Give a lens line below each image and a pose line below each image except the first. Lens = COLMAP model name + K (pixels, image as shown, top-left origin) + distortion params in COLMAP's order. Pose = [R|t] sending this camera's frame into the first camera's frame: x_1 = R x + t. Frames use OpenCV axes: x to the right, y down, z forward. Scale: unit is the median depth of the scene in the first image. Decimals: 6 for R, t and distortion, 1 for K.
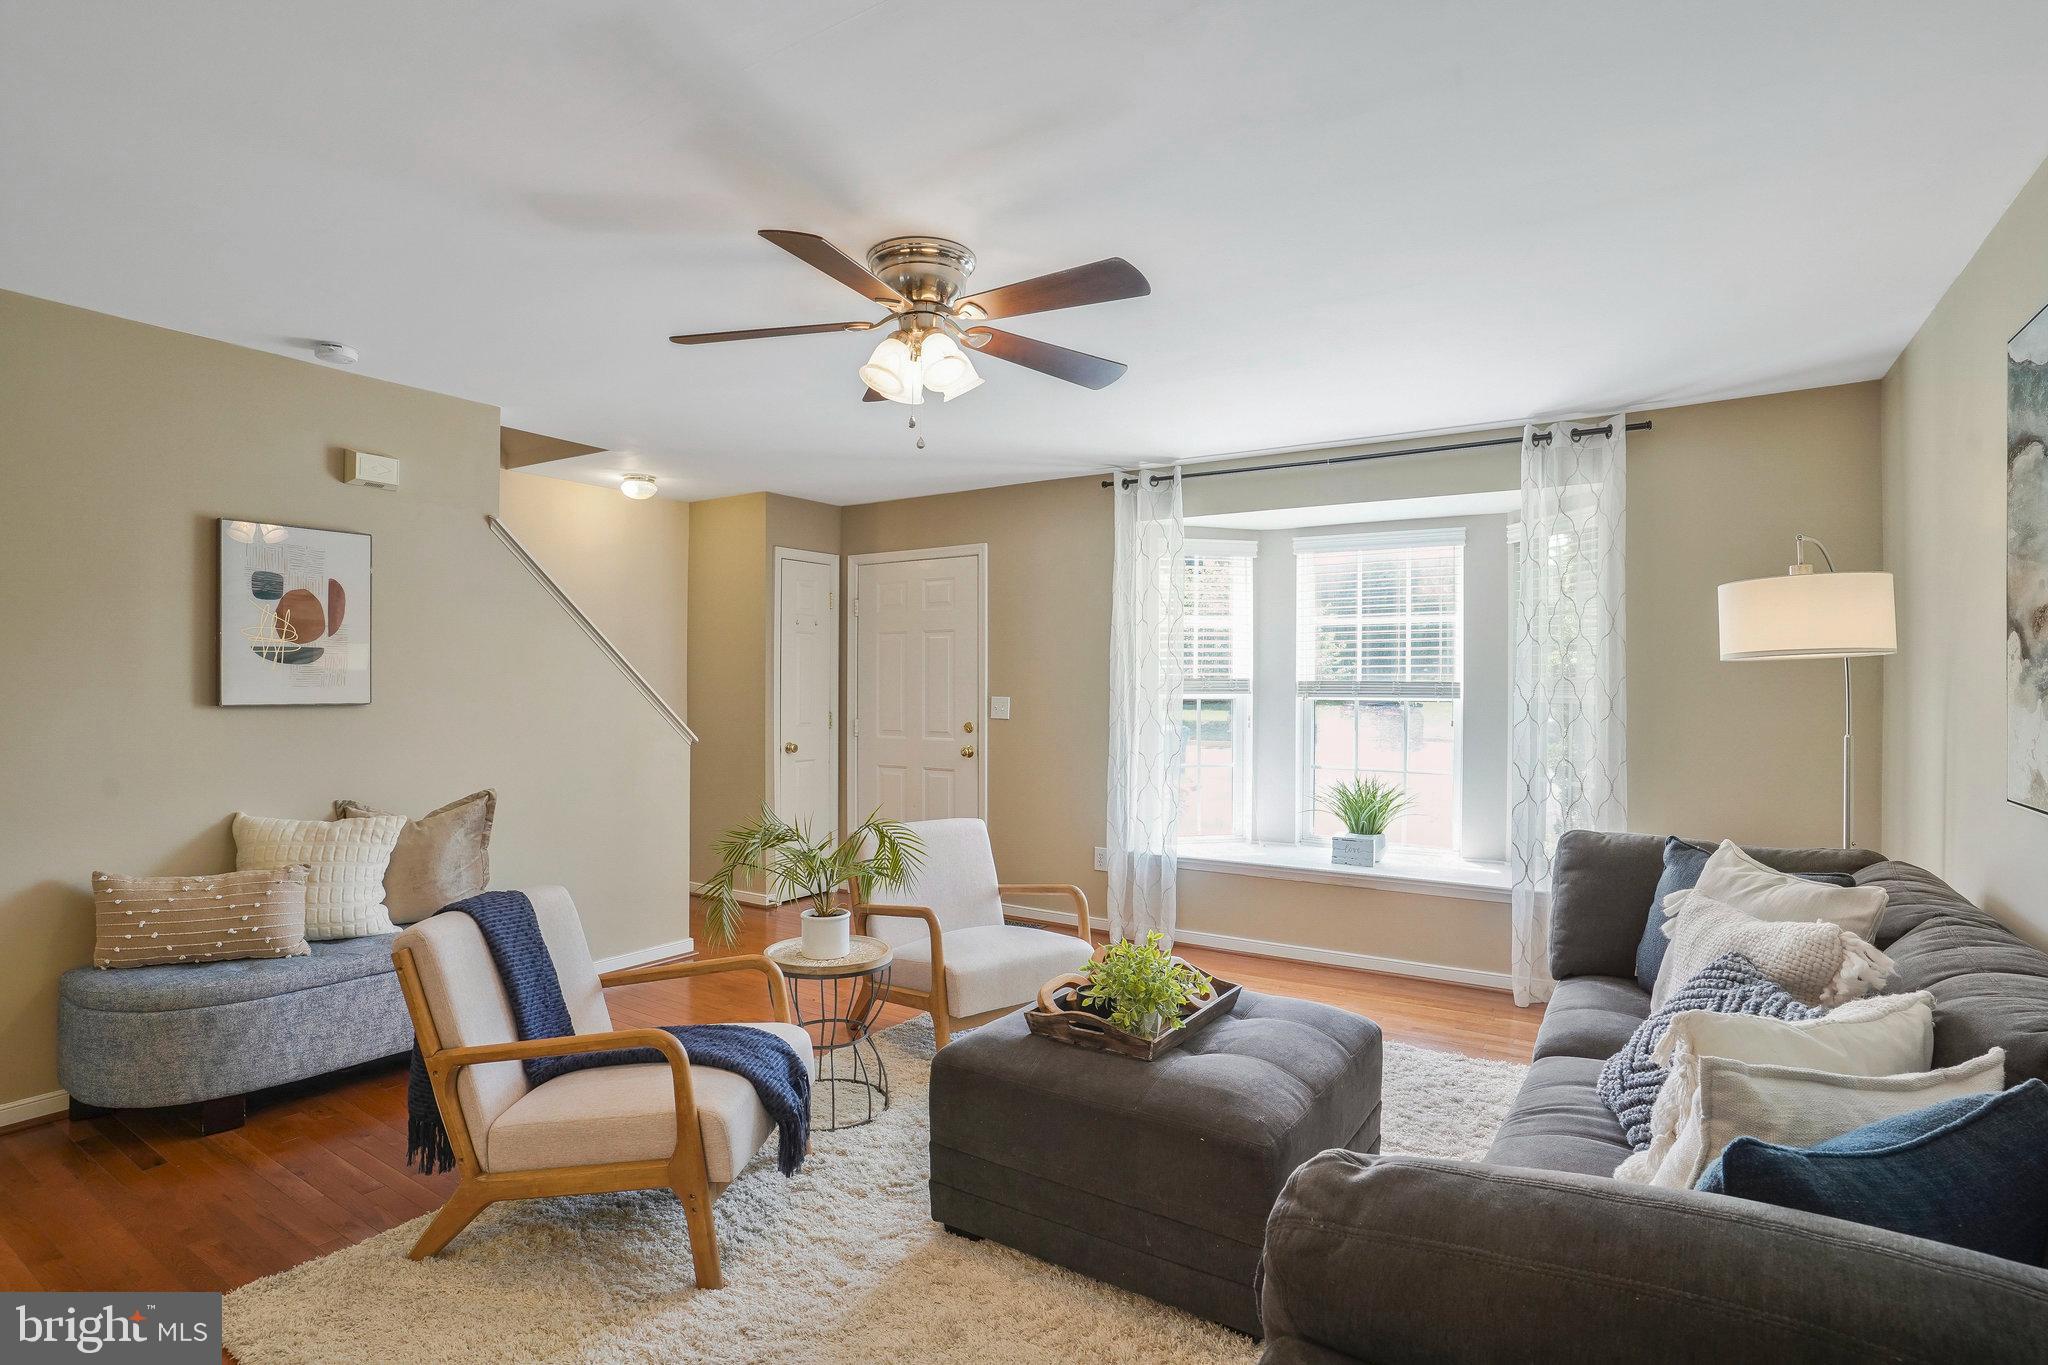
lens RADIAL K [[1005.7, 0, 1017.6], [0, 1005.7, 674.7], [0, 0, 1]] dist [-0.085937, 0.039683]
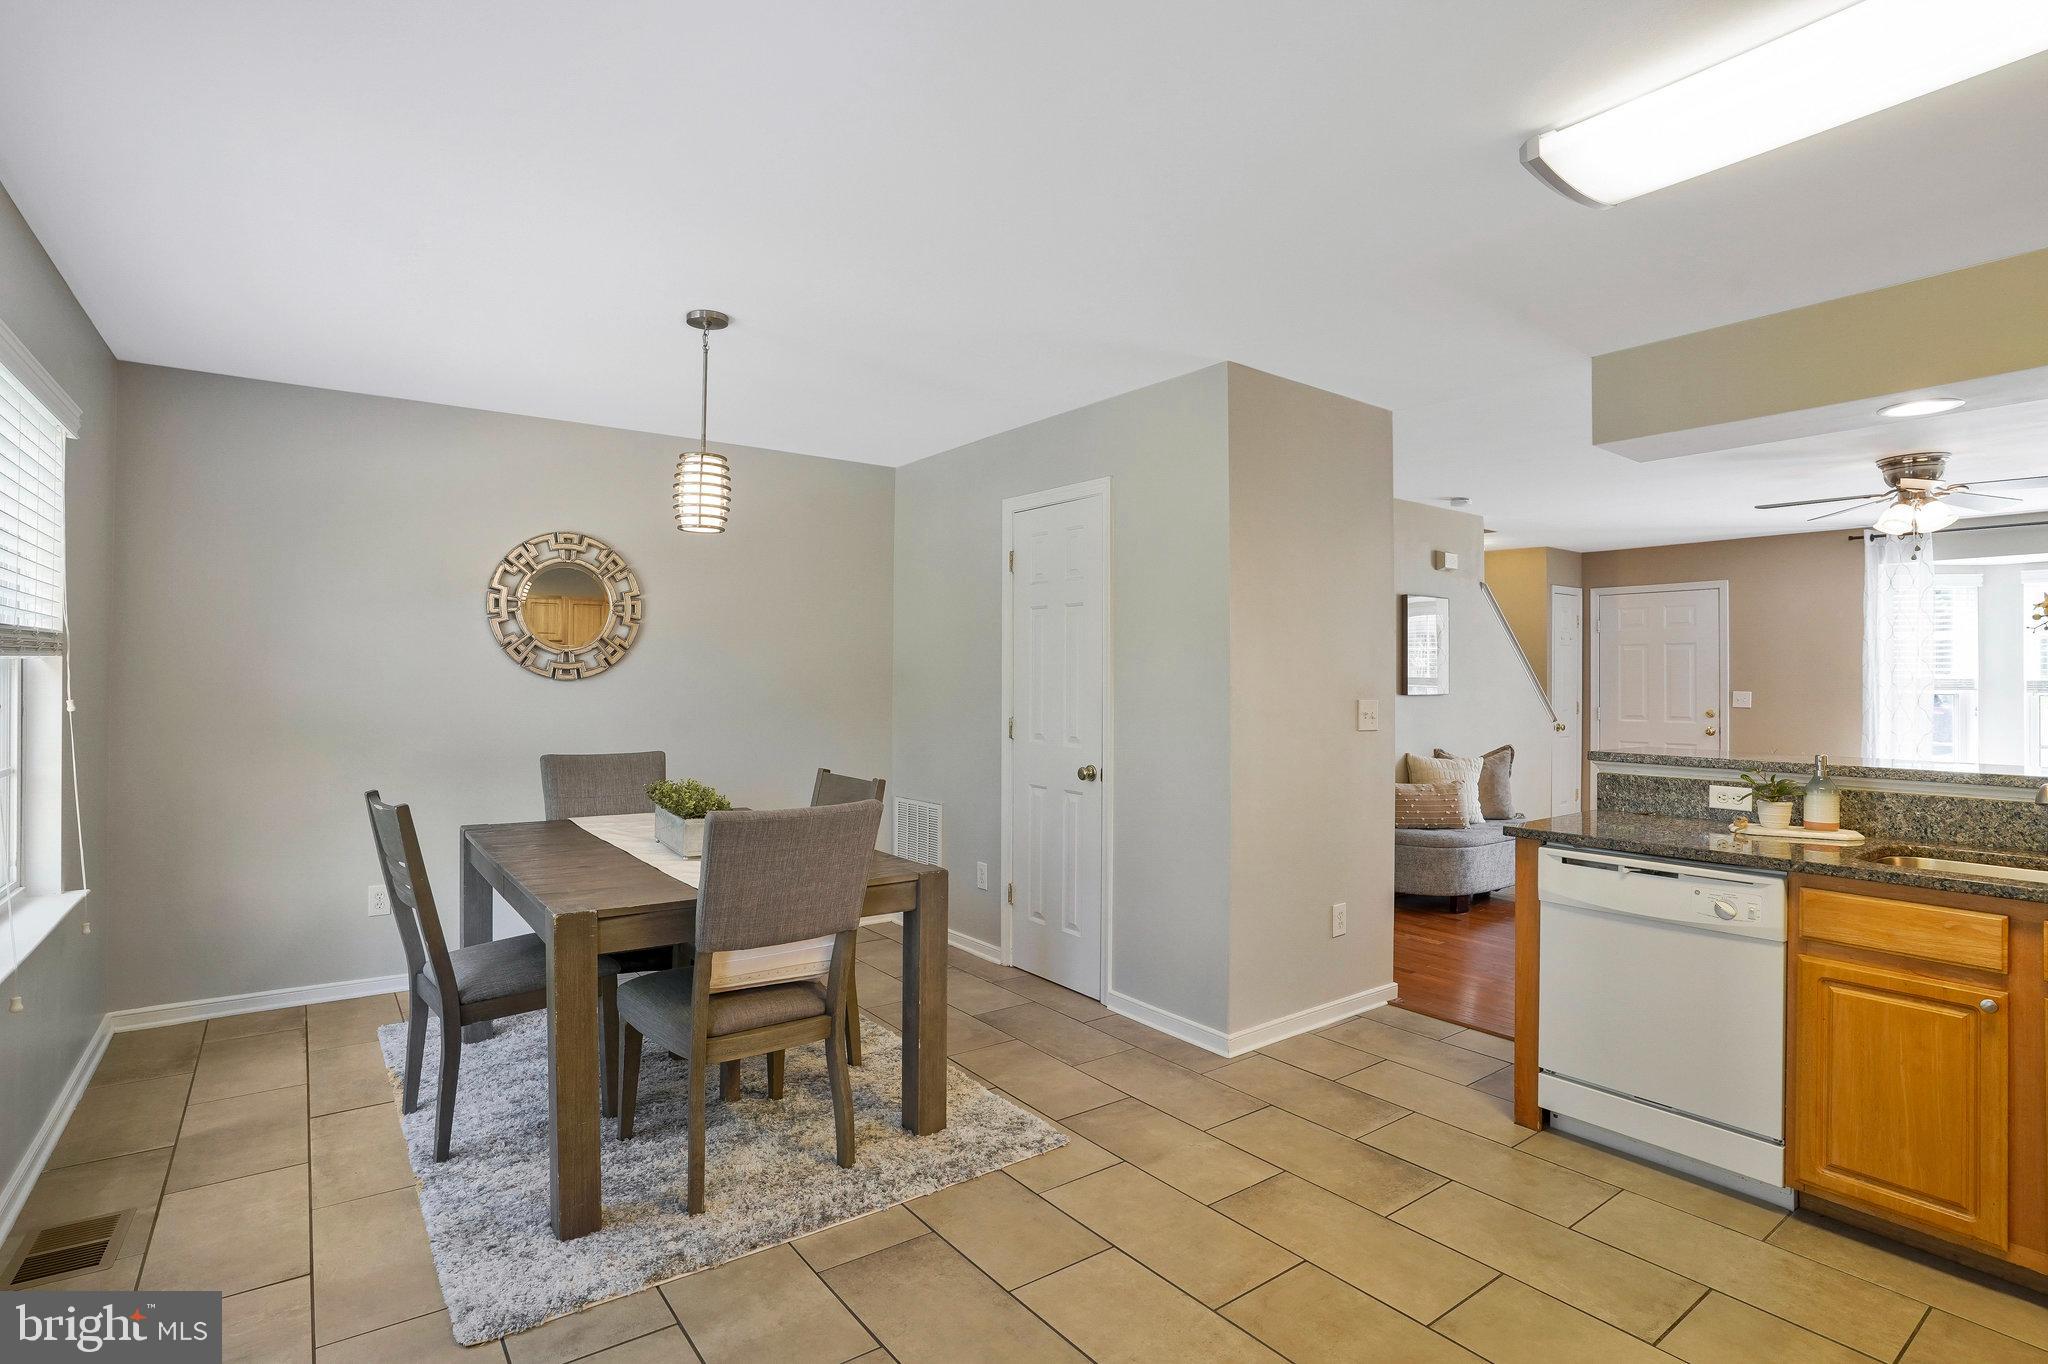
lens RADIAL K [[1005.7, 0, 1017.6], [0, 1005.7, 674.2], [0, 0, 1]] dist [-0.085937, 0.039683]
pose [[0.935539, -0.002422, -0.353216, -0.600877], [0.003719, 0.999989, 0.002994, -0.012225], [0.353205, -0.004115, 0.935537, -0.746193]]
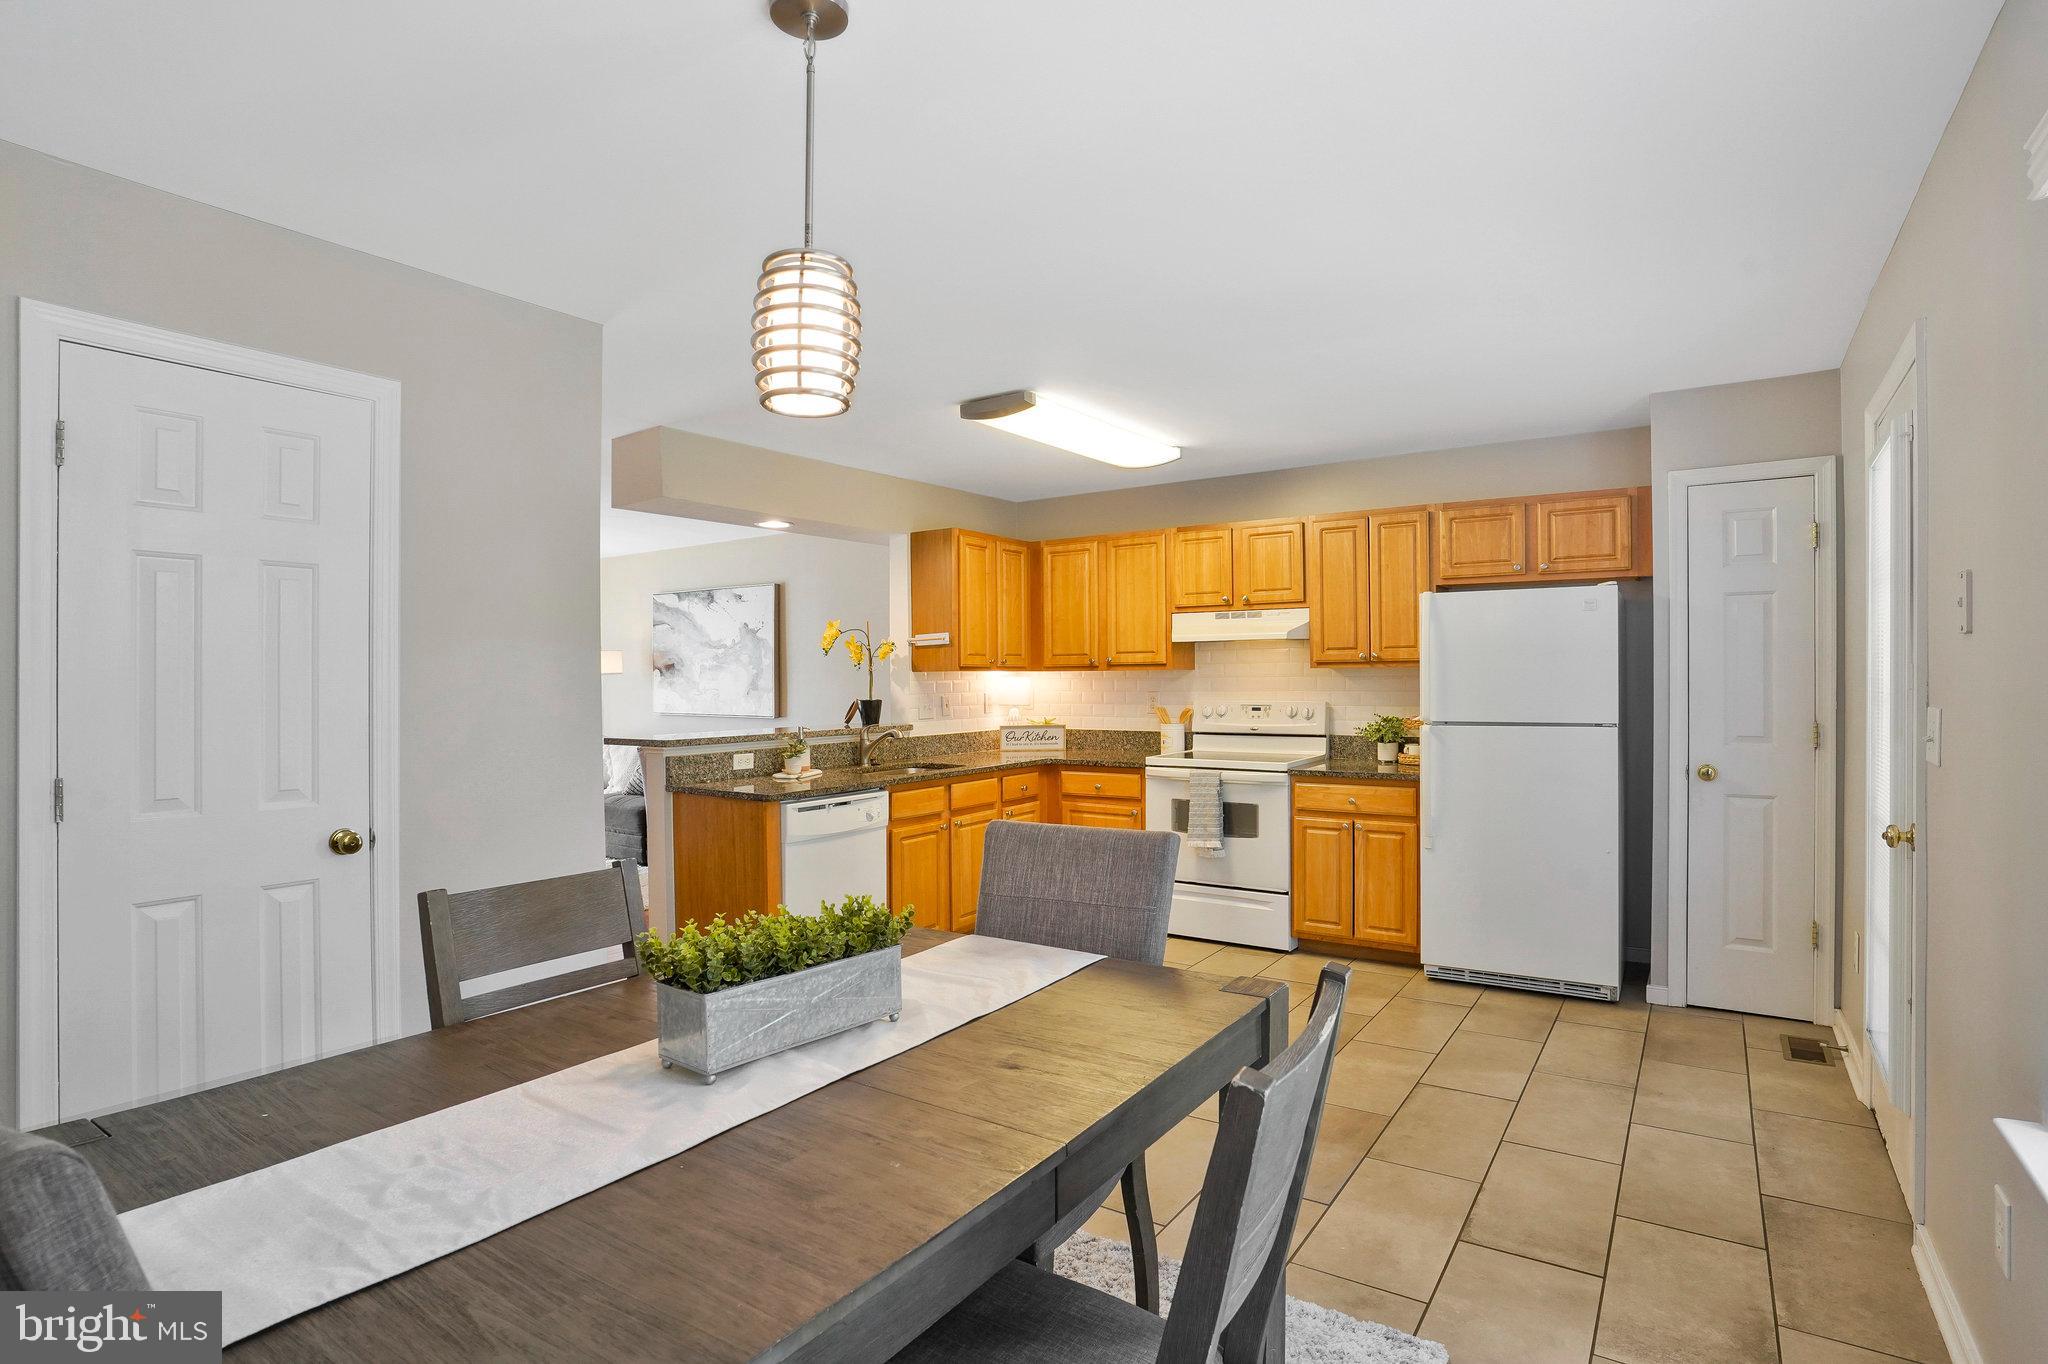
lens RADIAL K [[1029.3, 0, 1024.0], [0, 1029.3, 682.0], [0, 0, 1]] dist [-0.073678, 0.000305]
pose [[0.015781, -0.008383, 0.999840, -1.415216], [-0.001174, 0.999964, 0.008402, -0.014176], [-0.999875, -0.001306, 0.015771, -0.258324]]
